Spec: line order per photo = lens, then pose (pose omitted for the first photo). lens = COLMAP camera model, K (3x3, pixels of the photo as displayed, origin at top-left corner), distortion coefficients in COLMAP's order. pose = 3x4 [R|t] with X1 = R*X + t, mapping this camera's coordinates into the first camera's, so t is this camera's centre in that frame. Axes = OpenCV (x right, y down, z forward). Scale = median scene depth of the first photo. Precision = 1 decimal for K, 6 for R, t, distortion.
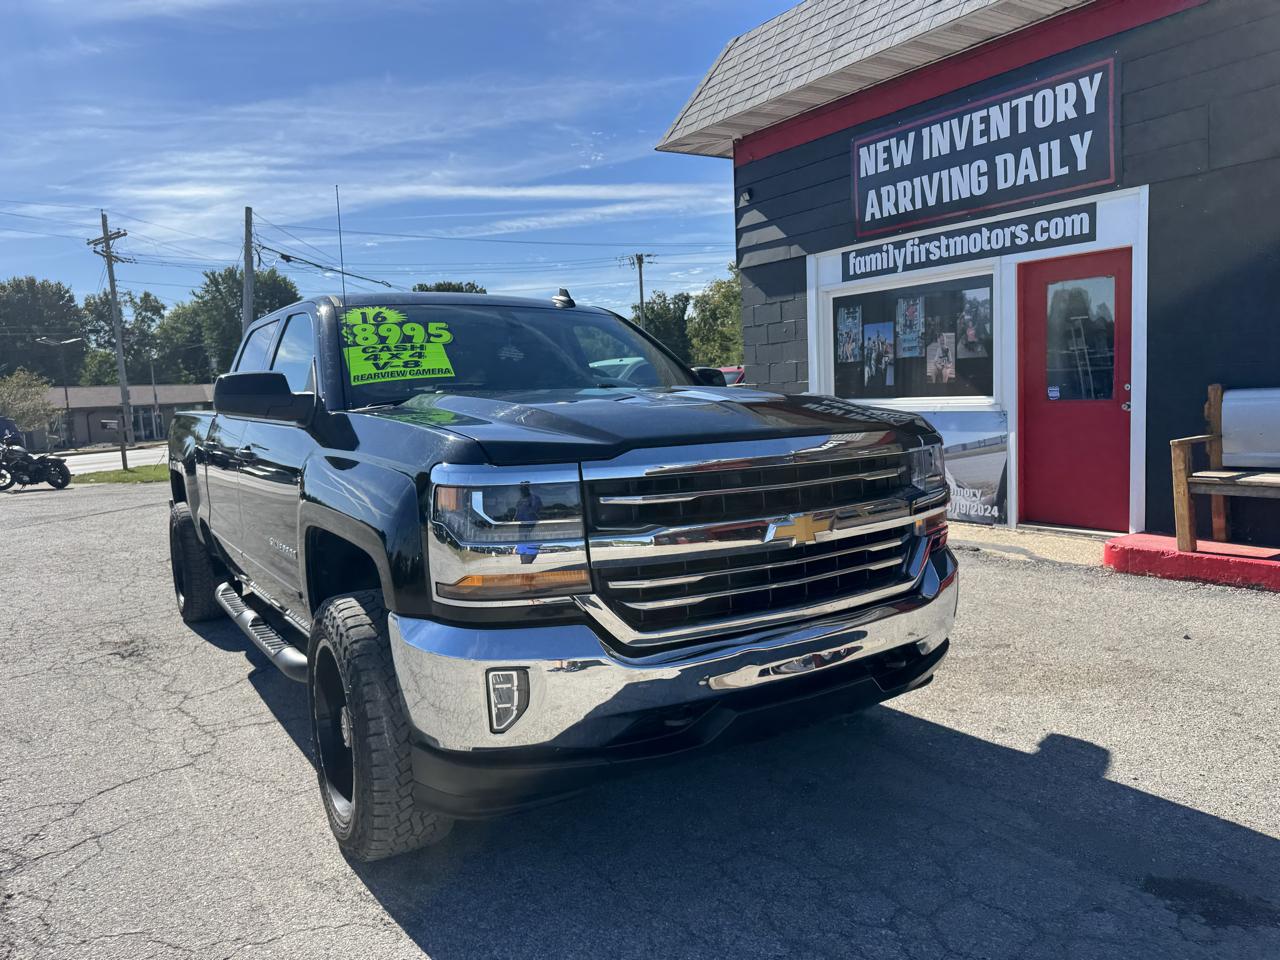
lens RADIAL K [[928.7, 0, 647.3], [0, 928.7, 483.0], [0, 0, 1]] dist [0.011437, -0.017033]
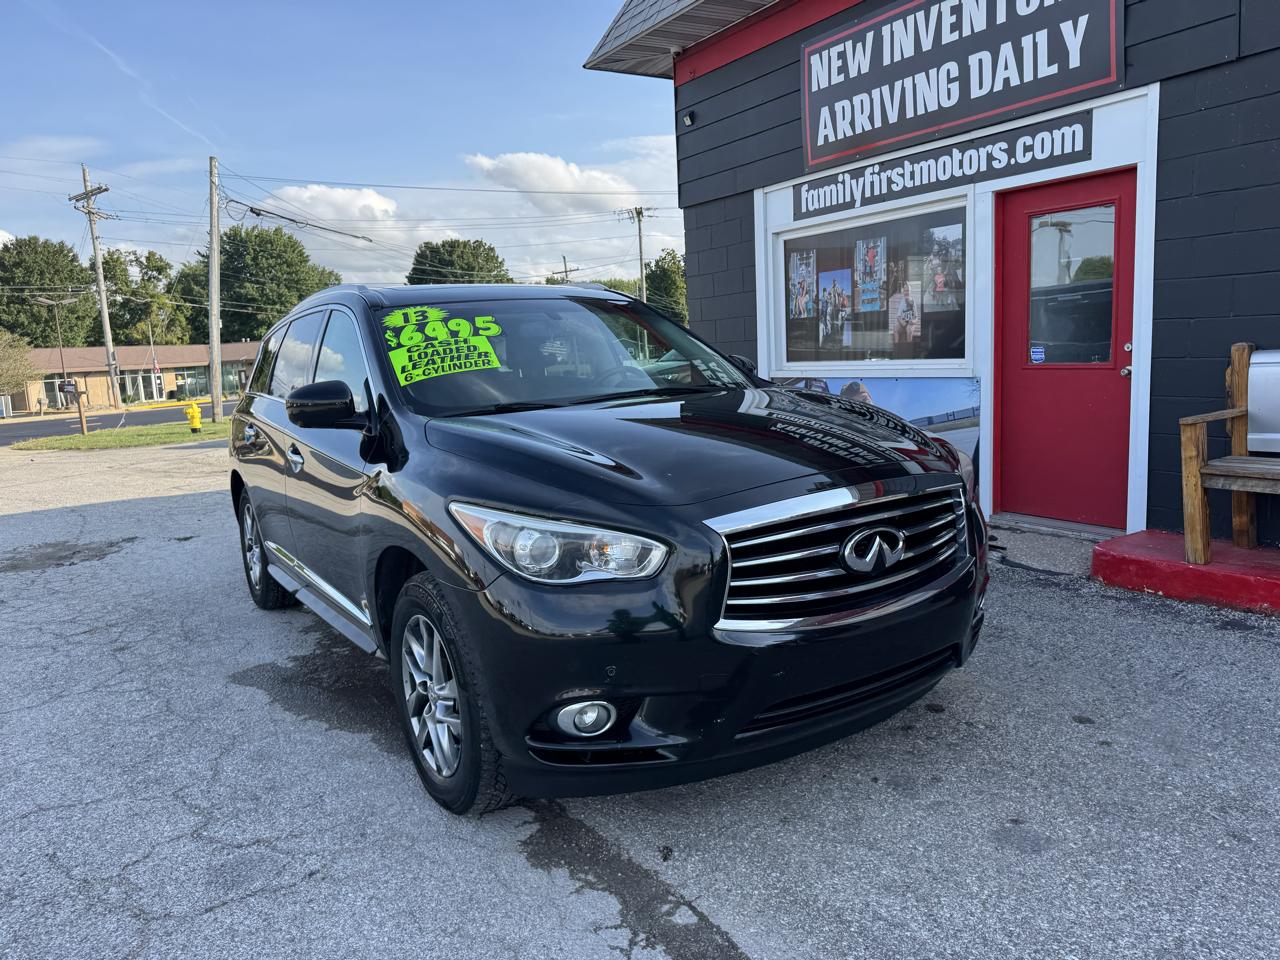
lens RADIAL K [[928.7, 0, 648.6], [0, 928.7, 476.4], [0, 0, 1]] dist [0.011437, -0.017033]
pose [[0.999866, 0.001214, -0.016338, 0.104677], [-0.000635, 0.999374, 0.035377, -0.018139], [0.016371, -0.035362, 0.999240, 0.172055]]
